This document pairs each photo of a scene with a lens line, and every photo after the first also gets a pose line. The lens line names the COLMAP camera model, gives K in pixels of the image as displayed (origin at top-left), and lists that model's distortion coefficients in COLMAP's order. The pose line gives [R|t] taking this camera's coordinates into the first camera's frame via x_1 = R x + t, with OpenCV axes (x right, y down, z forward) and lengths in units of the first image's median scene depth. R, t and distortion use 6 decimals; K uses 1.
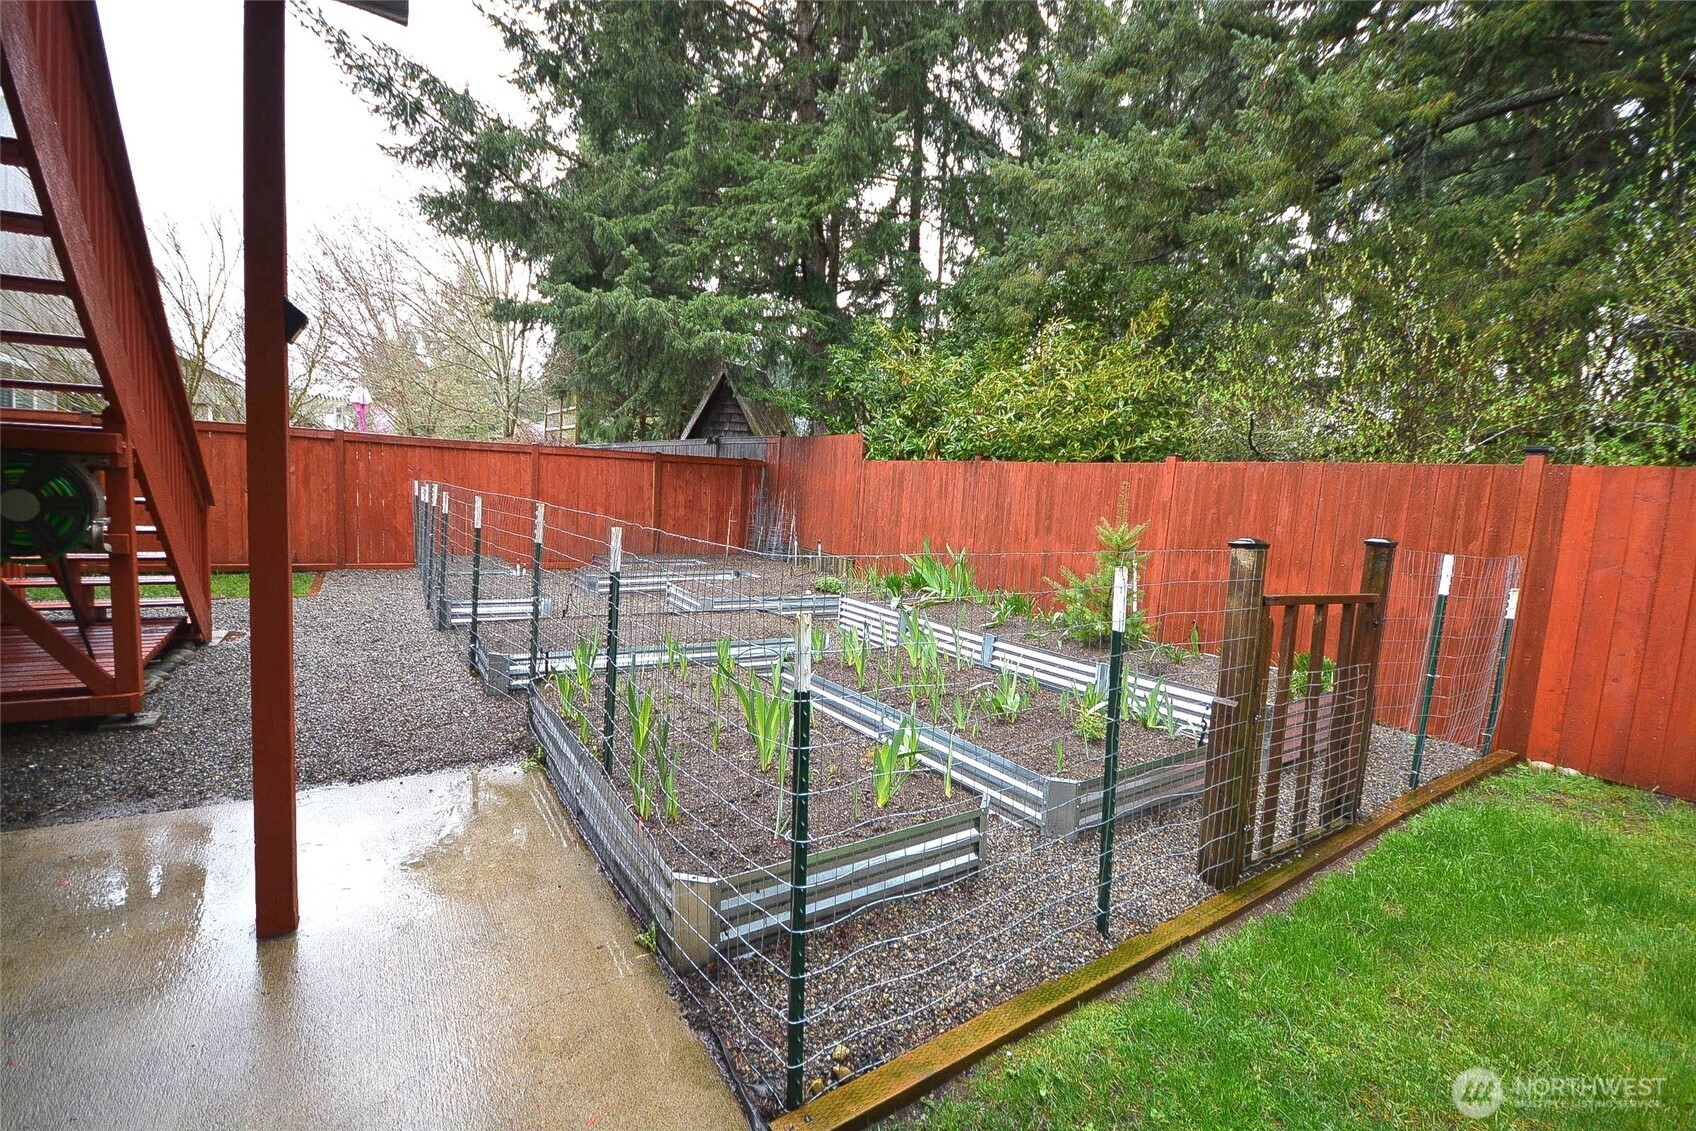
lens RADIAL K [[764.3, 0, 867.5], [0, 764.3, 564.8], [0, 0, 1]] dist [-0.000245, -0.001149]
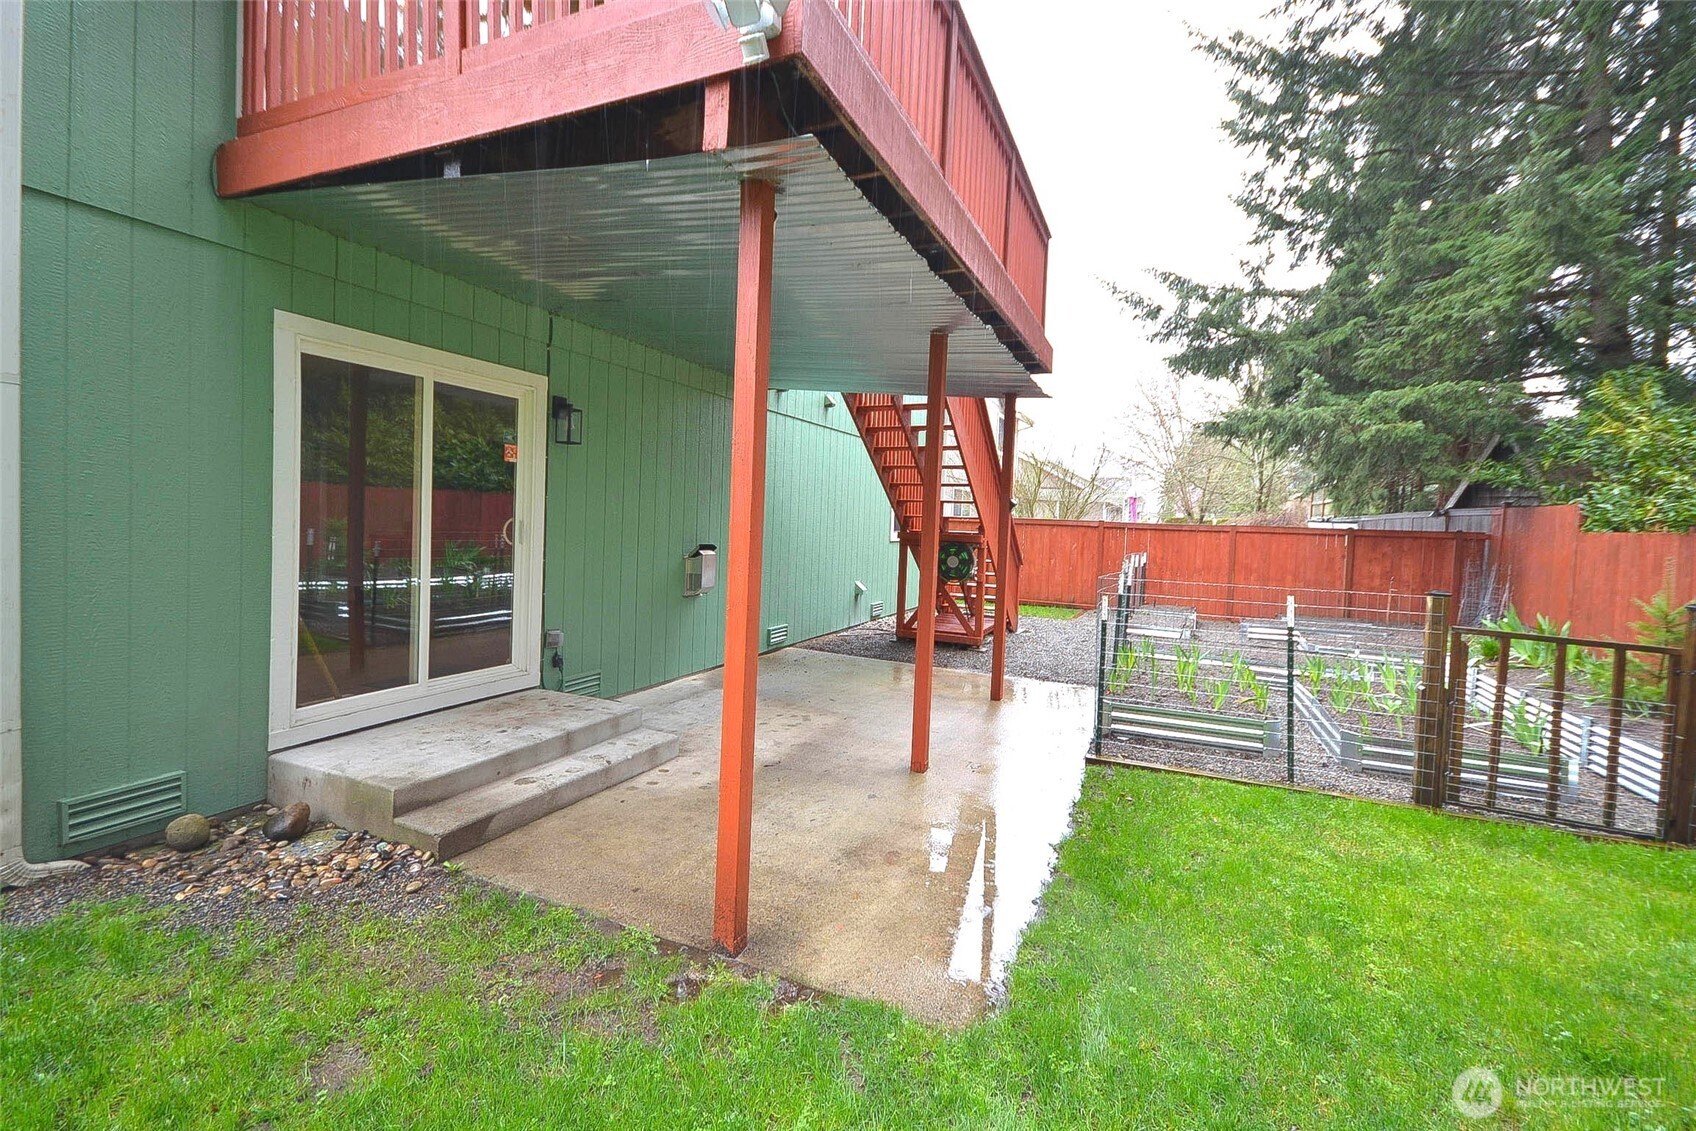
lens RADIAL K [[764.3, 0, 867.5], [0, 764.3, 564.8], [0, 0, 1]] dist [-0.000245, -0.001149]
pose [[0.569618, 0.016499, -0.821744, 0.278226], [-0.092249, 0.994765, -0.043973, 0.023531], [0.816716, 0.100853, 0.568158, -0.235213]]
